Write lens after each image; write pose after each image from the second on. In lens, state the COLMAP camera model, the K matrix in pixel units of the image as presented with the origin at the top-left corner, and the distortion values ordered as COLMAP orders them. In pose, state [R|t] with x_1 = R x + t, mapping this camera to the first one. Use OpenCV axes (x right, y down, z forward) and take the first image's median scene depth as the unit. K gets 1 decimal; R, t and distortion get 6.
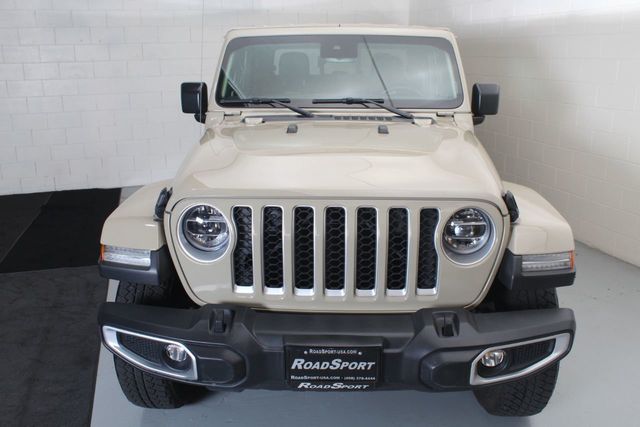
lens RADIAL K [[537.4, 0, 320.7], [0, 537.4, 222.3], [0, 0, 1]] dist [-0.118052, 0.000482]
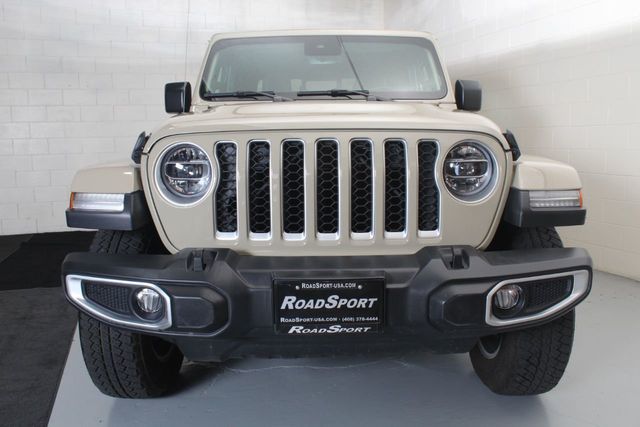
lens RADIAL K [[519.9, 0, 320.0], [0, 519.9, 213.5], [0, 0, 1]] dist [-0.126996, 0.009054]
pose [[0.999189, -0.011054, 0.038715, -0.020840], [0.016742, 0.988570, -0.149831, 0.228191], [-0.036616, 0.150358, 0.987953, 0.132393]]
